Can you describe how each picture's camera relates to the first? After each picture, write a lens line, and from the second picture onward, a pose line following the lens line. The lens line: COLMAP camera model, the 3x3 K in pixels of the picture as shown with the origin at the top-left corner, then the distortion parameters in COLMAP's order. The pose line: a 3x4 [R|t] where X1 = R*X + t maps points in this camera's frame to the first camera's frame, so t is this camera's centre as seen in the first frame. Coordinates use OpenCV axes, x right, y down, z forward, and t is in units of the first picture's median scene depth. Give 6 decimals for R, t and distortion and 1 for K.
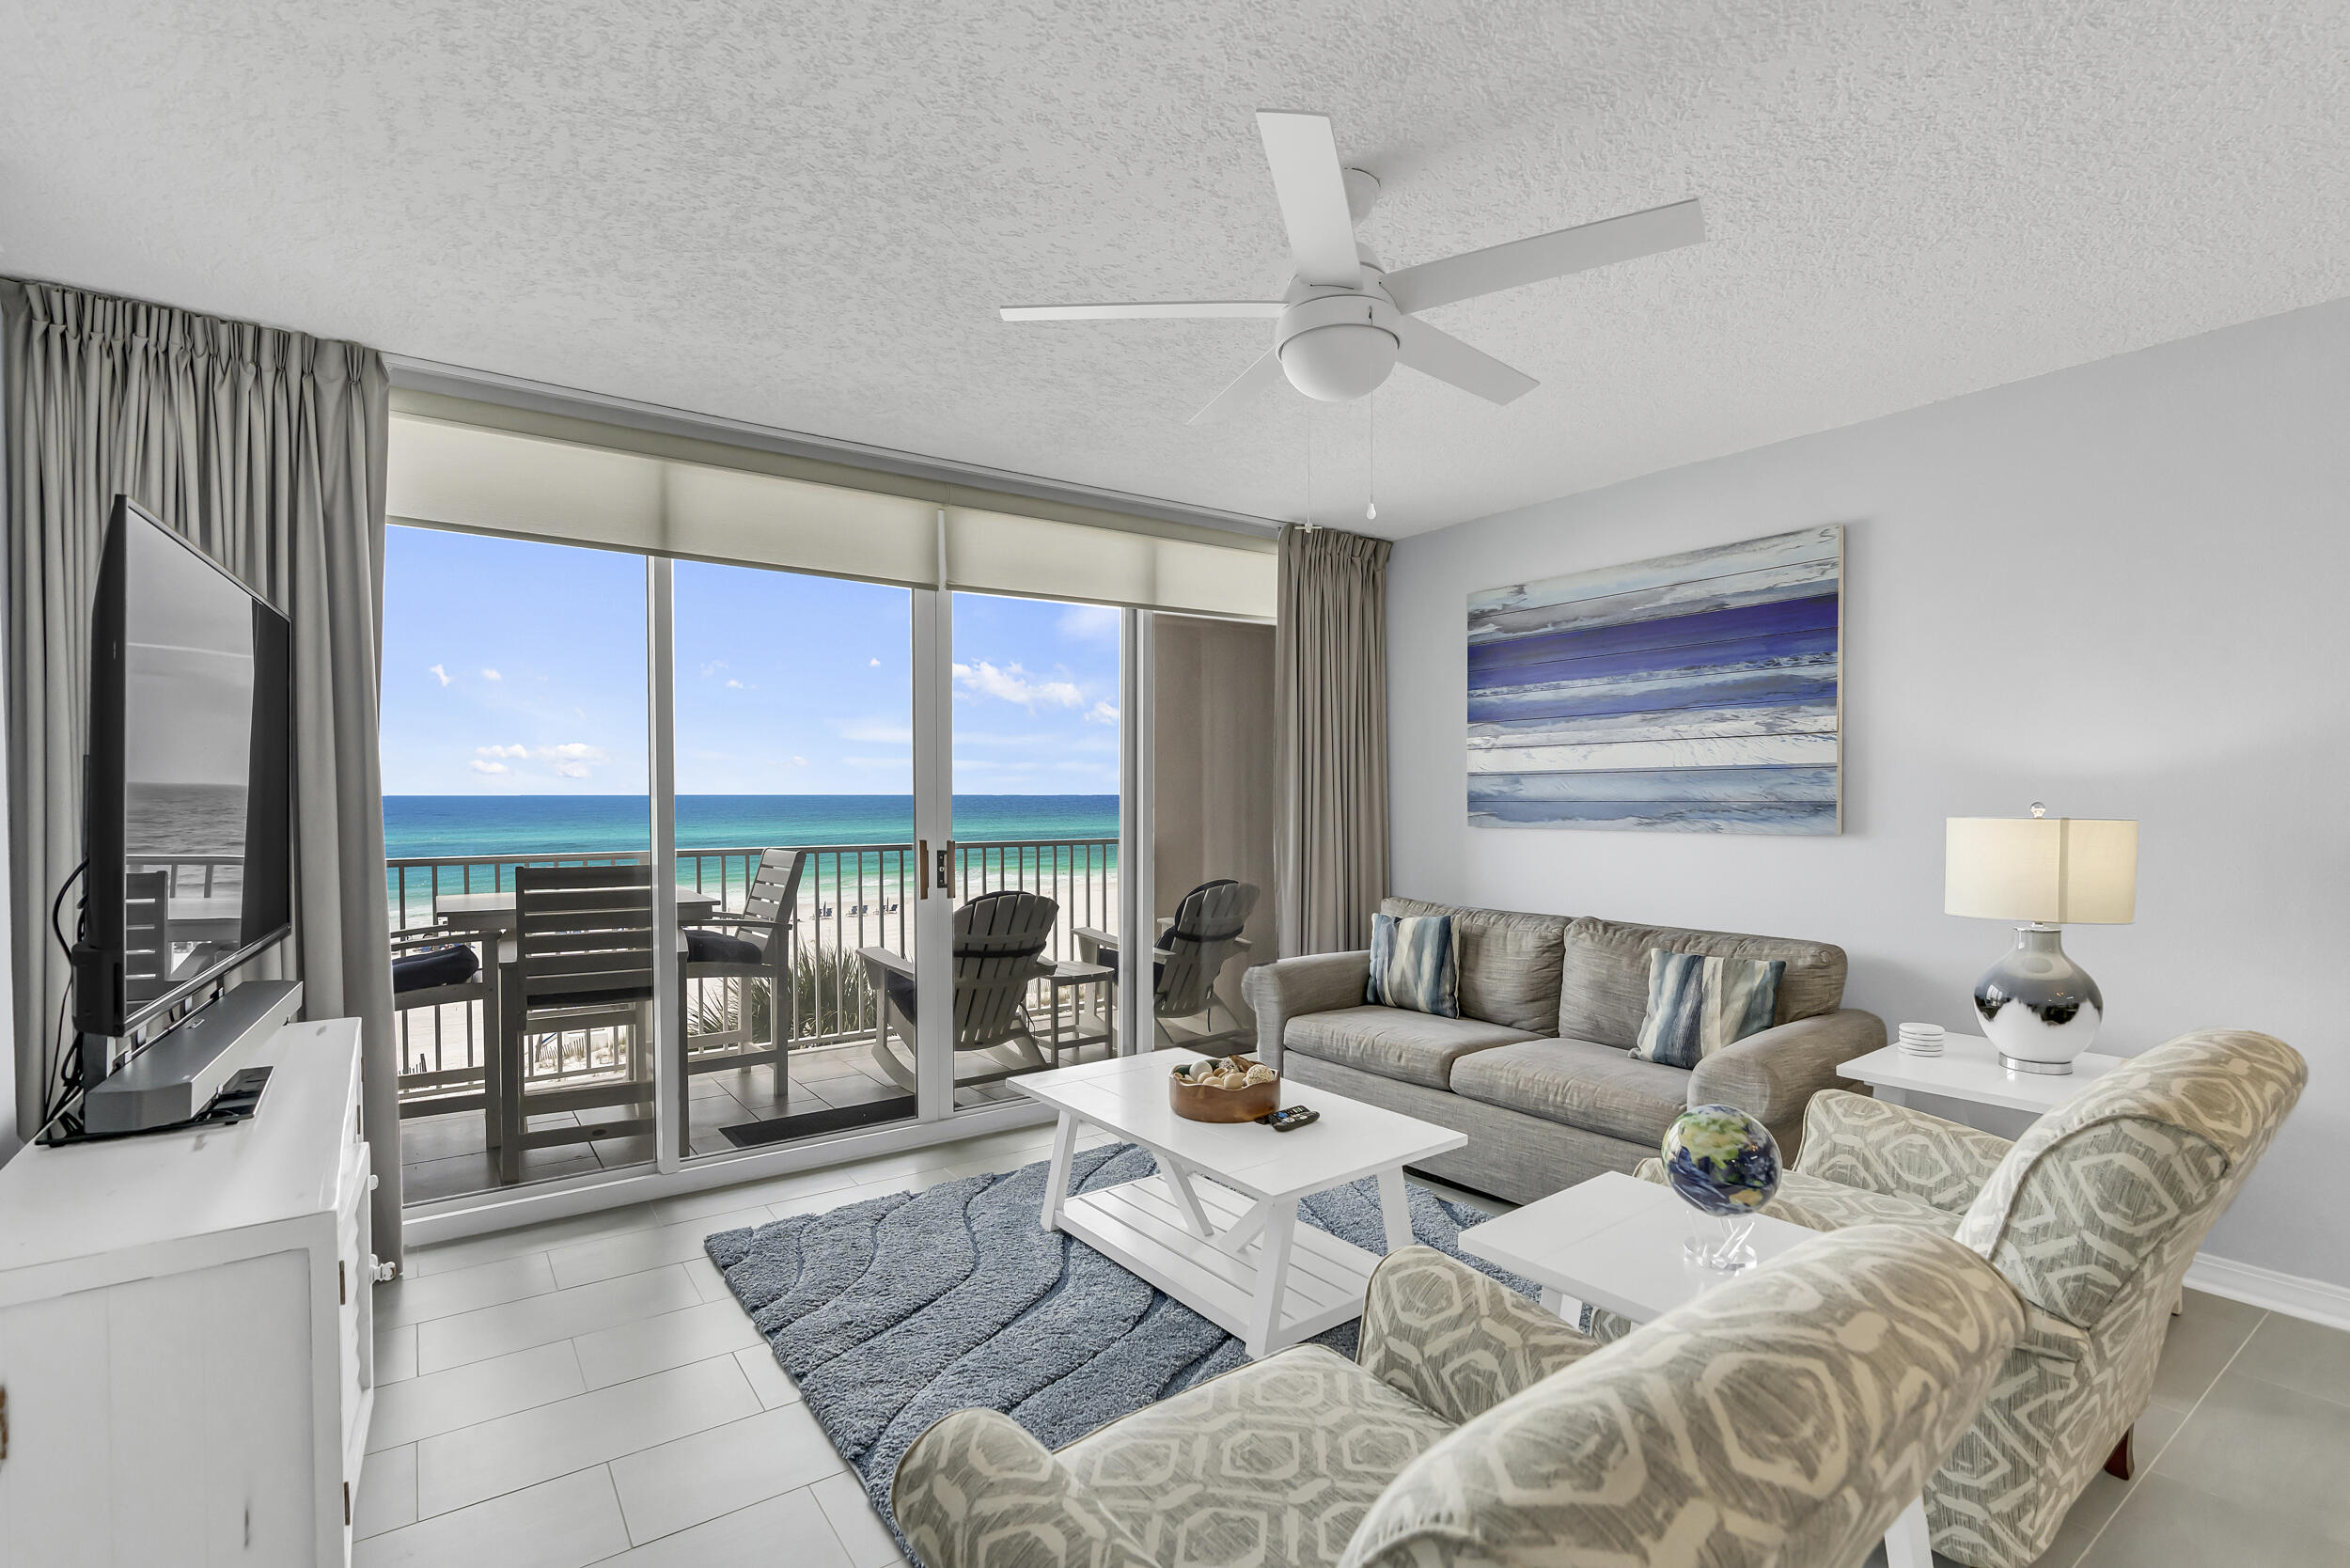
lens RADIAL K [[1065.4, 0, 1190.5], [0, 1065.4, 814.2], [0, 0, 1]] dist [-0.011970, 0.004770]
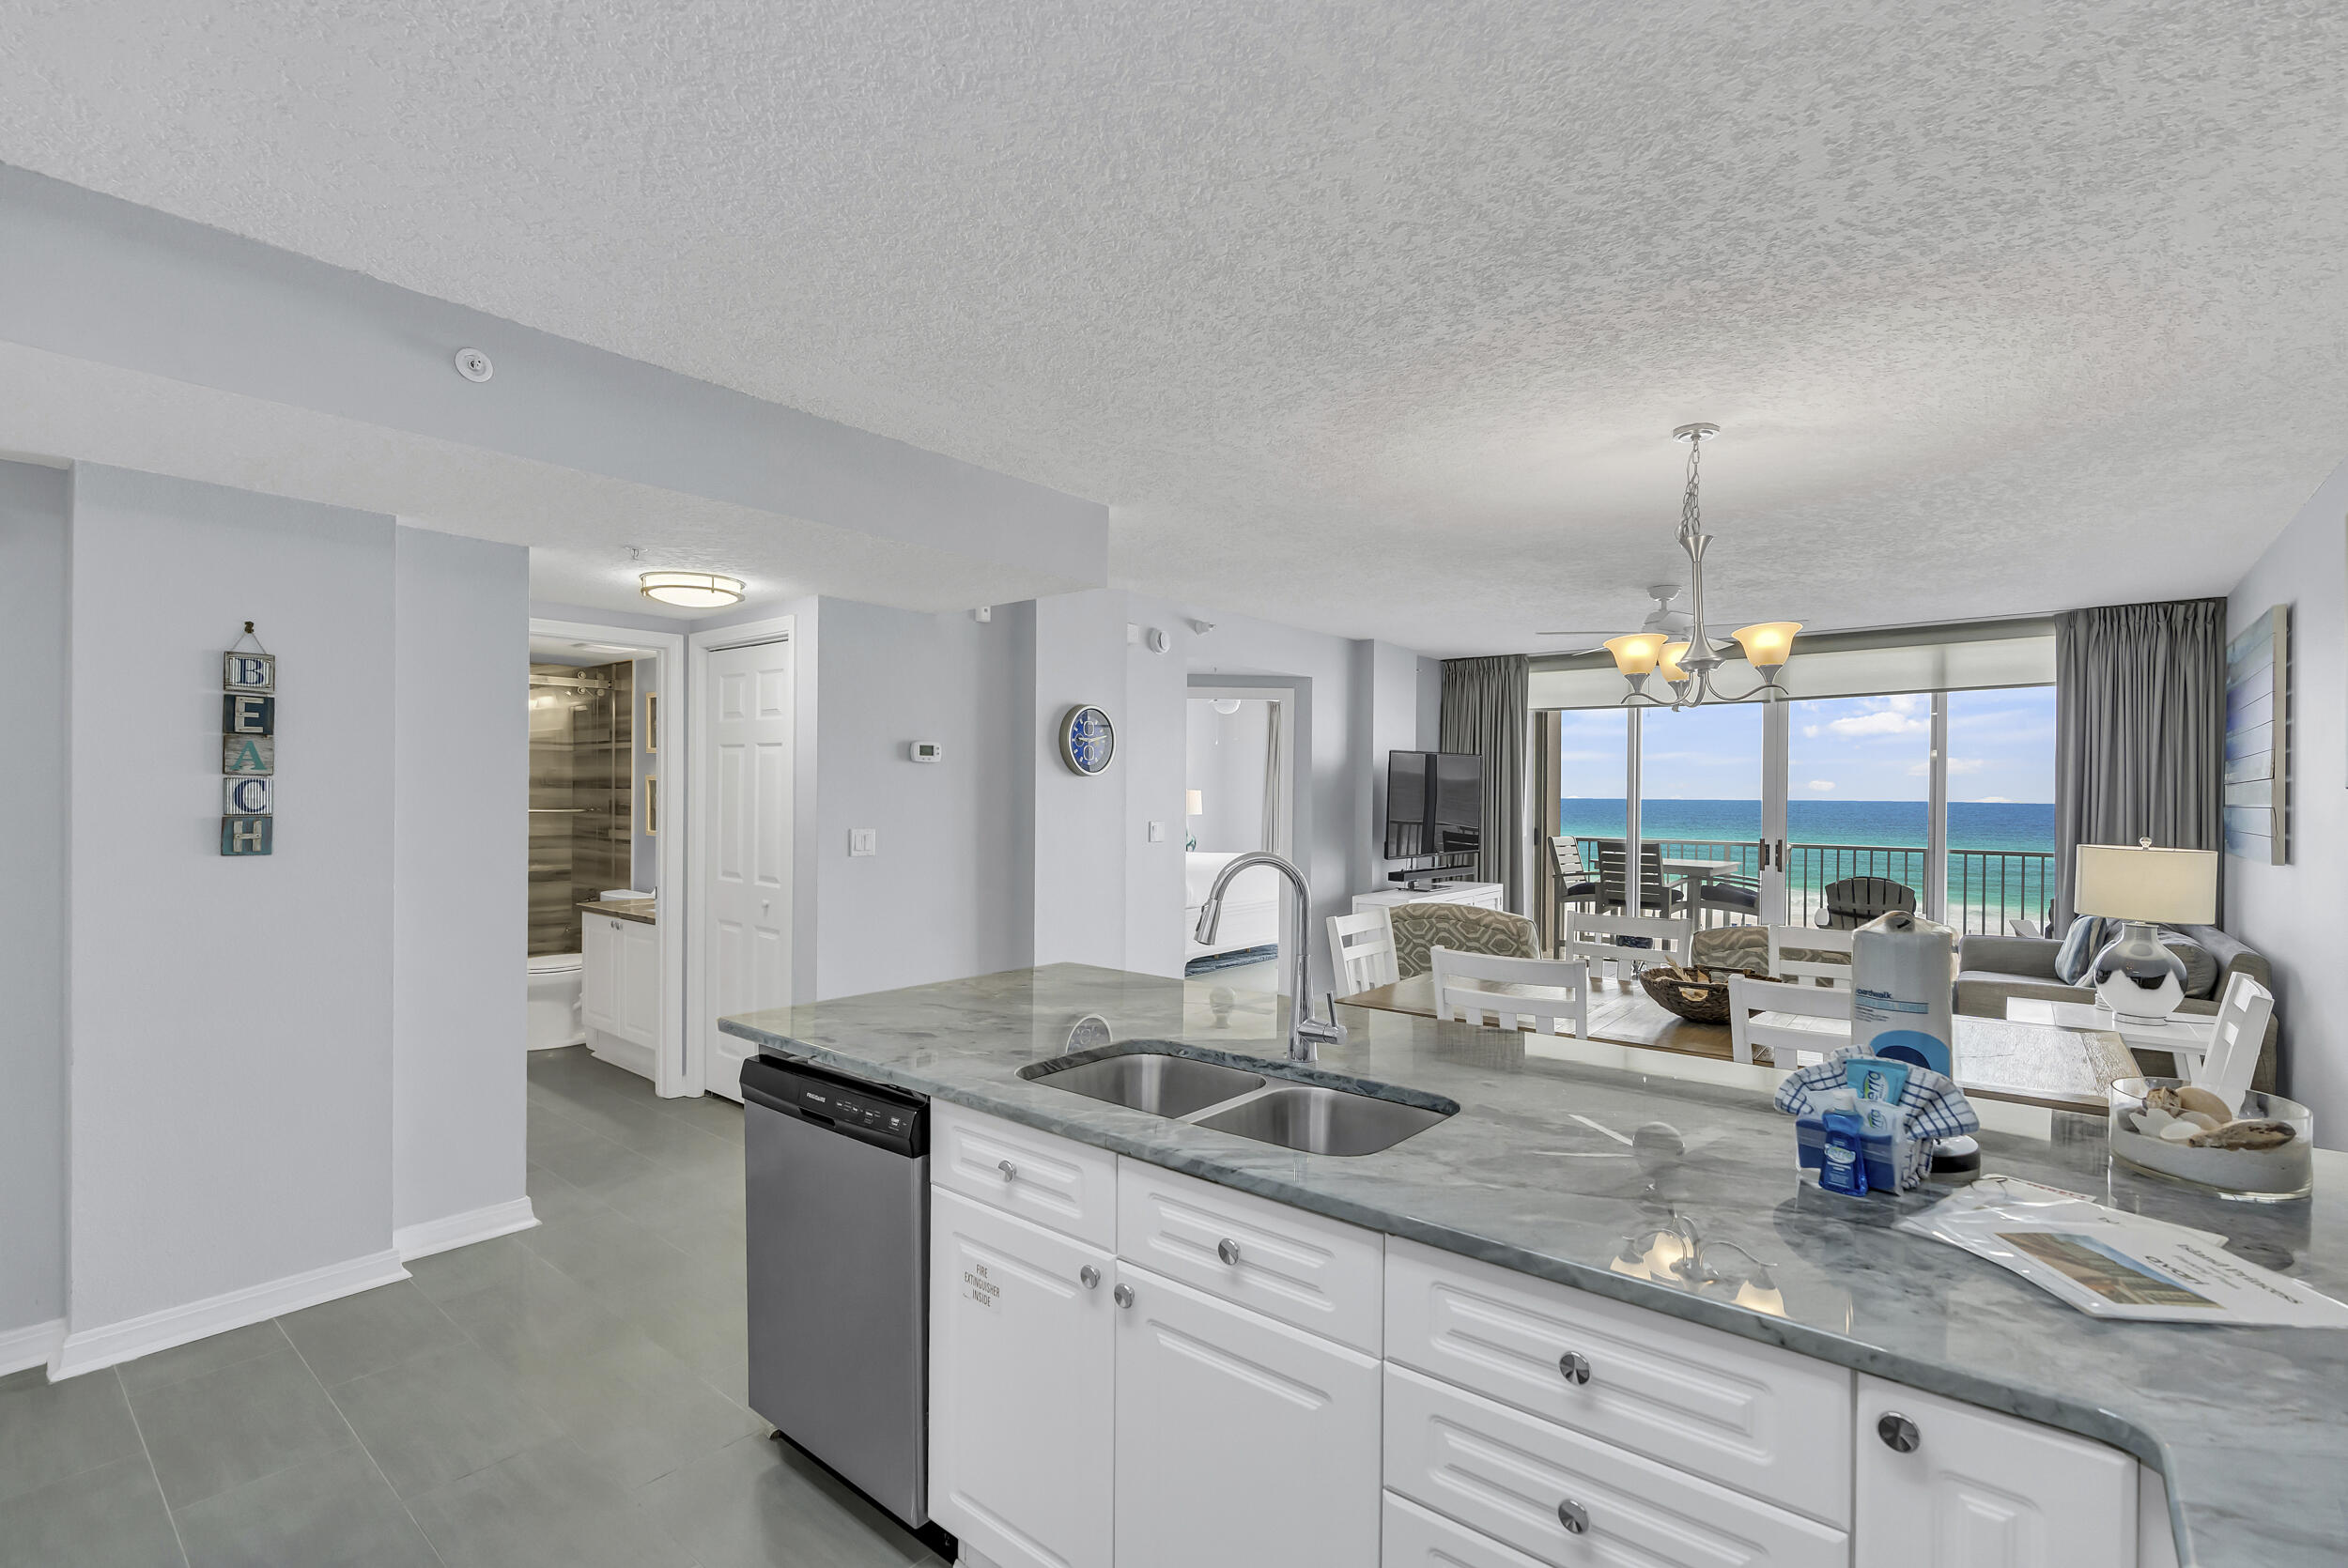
lens RADIAL K [[1064.3, 0, 1177.4], [0, 1064.3, 800.1], [0, 0, 1]] dist [-0.011970, 0.004770]
pose [[0.247270, 0.008971, -0.968905, 1.275880], [-0.024791, 0.999688, 0.002929, -0.023348], [0.968629, 0.023296, 0.247415, -0.431880]]
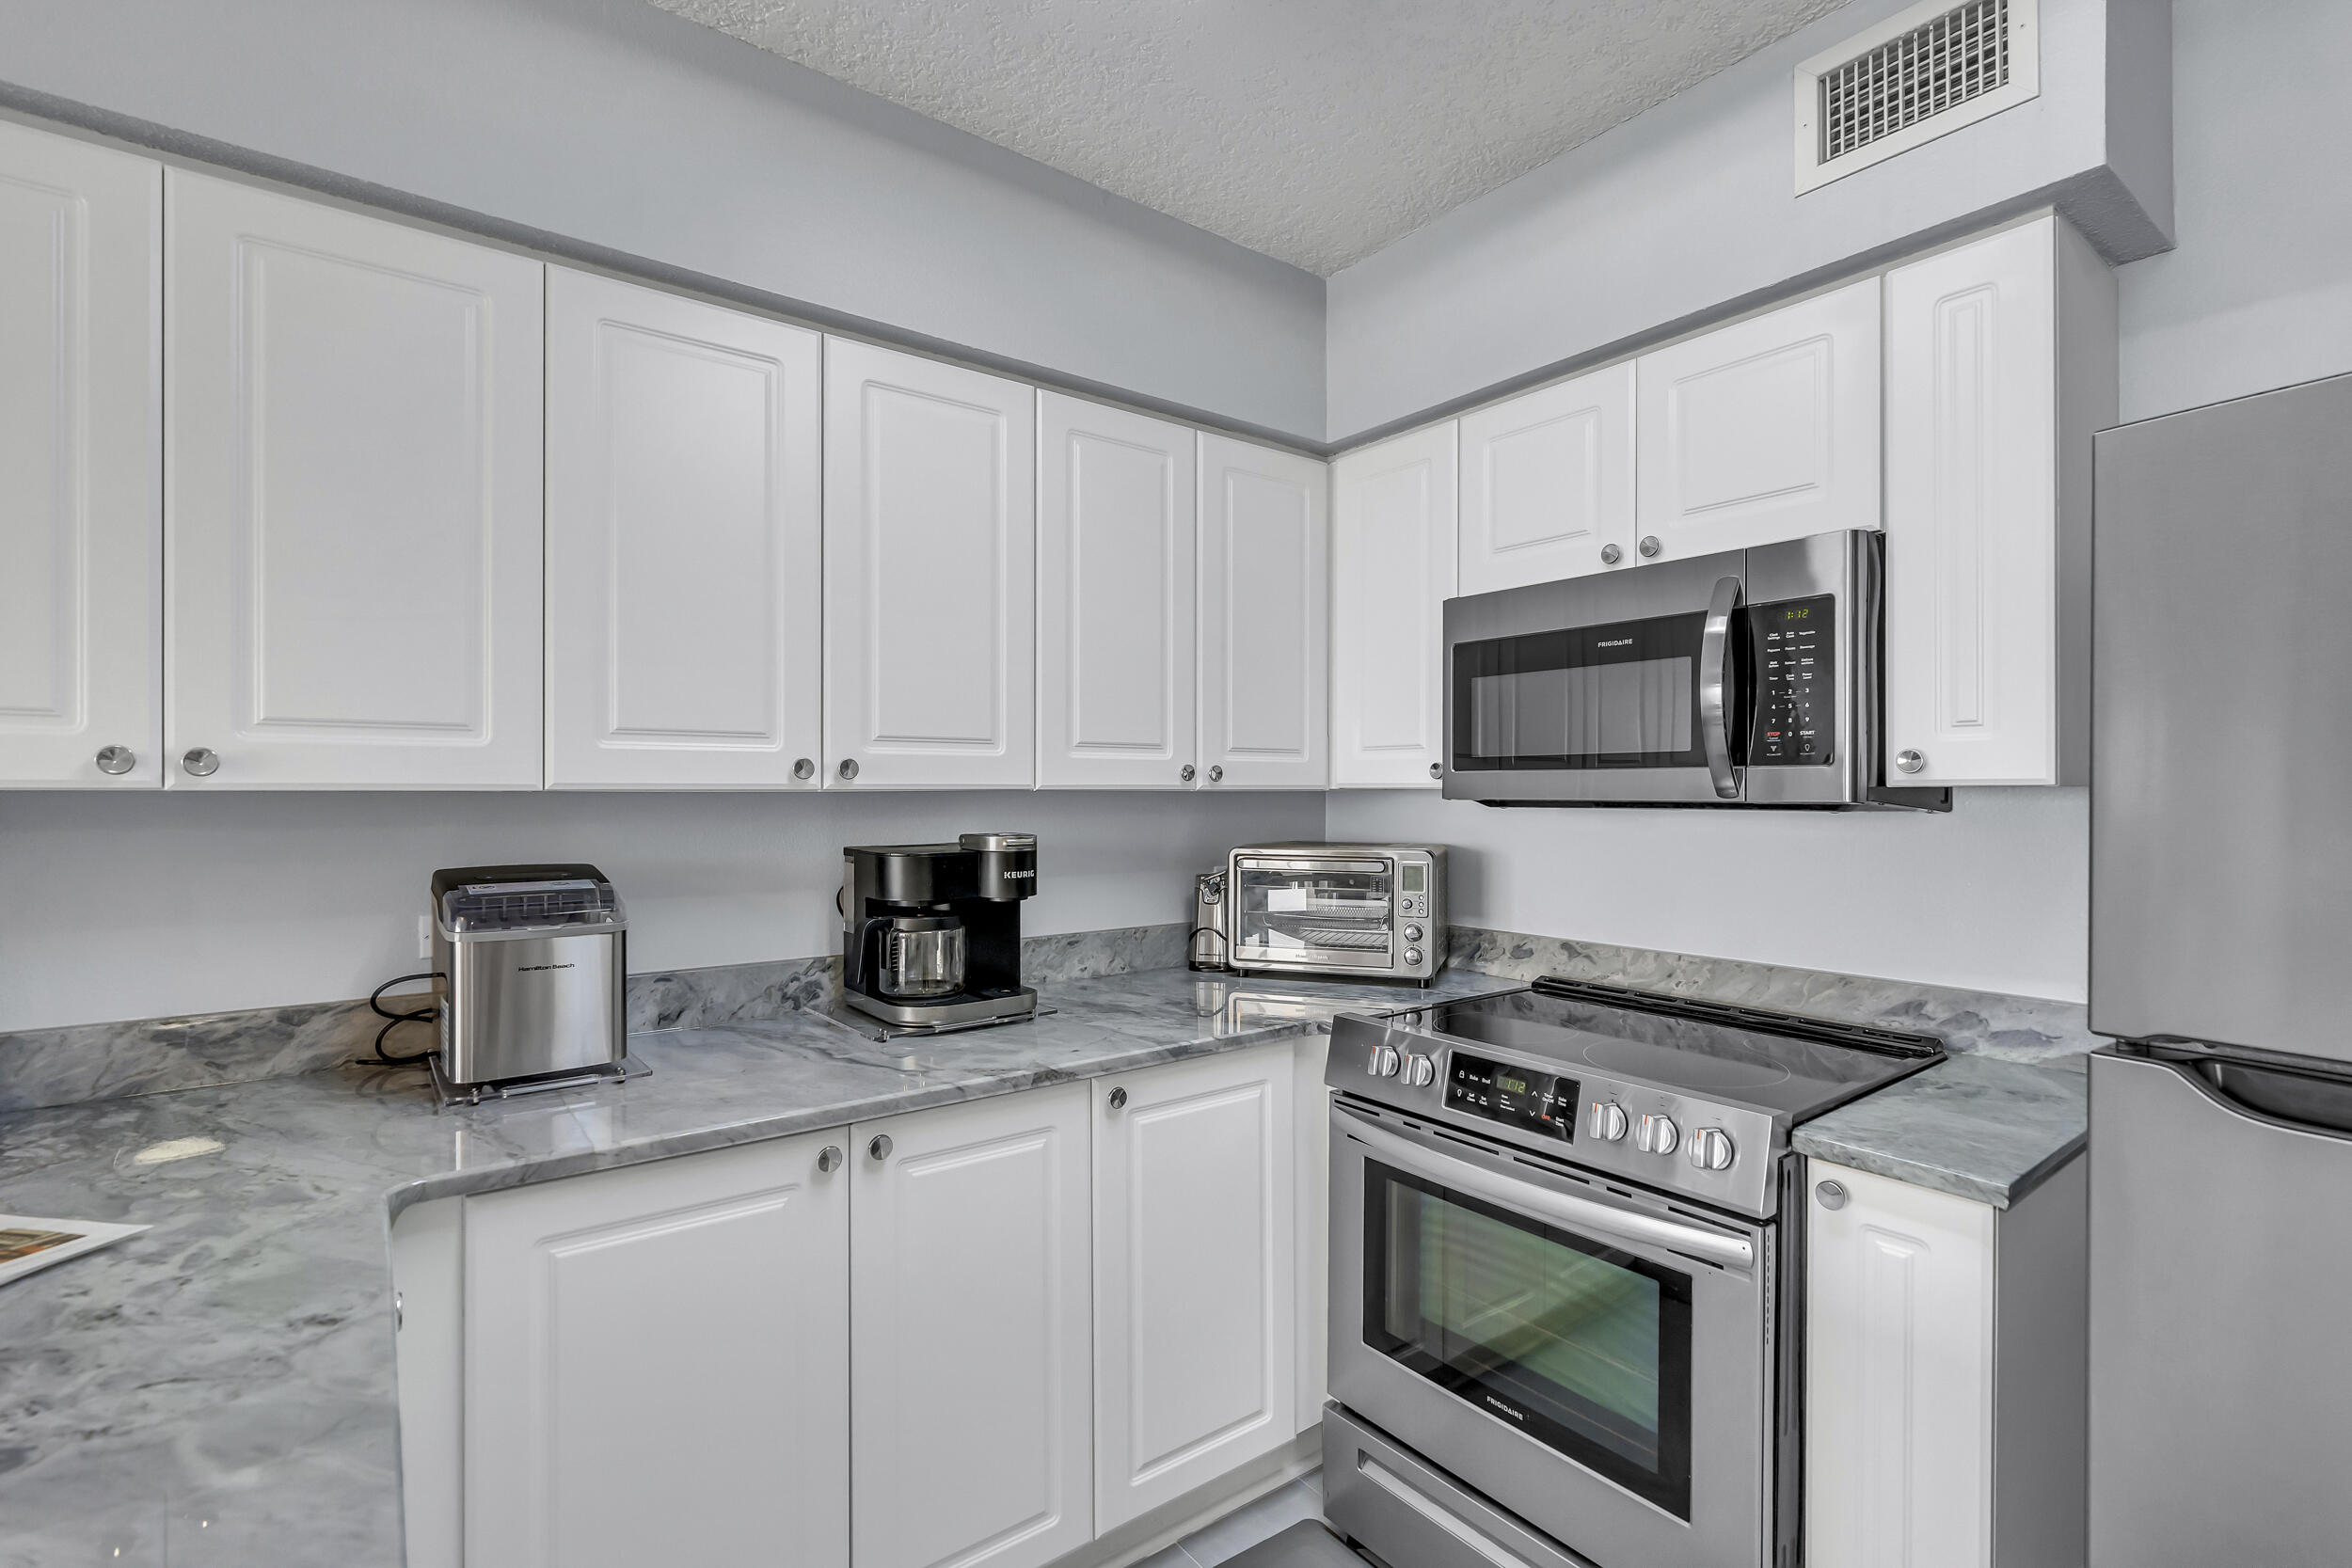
lens RADIAL K [[1066.2, 0, 1181.7], [0, 1066.2, 799.1], [0, 0, 1]] dist [-0.011970, 0.004770]
pose [[-0.017063, -0.006713, 0.999832, 0.819625], [0.017506, 0.999822, 0.007012, -0.003882], [-0.999701, 0.017622, -0.016942, -0.394319]]
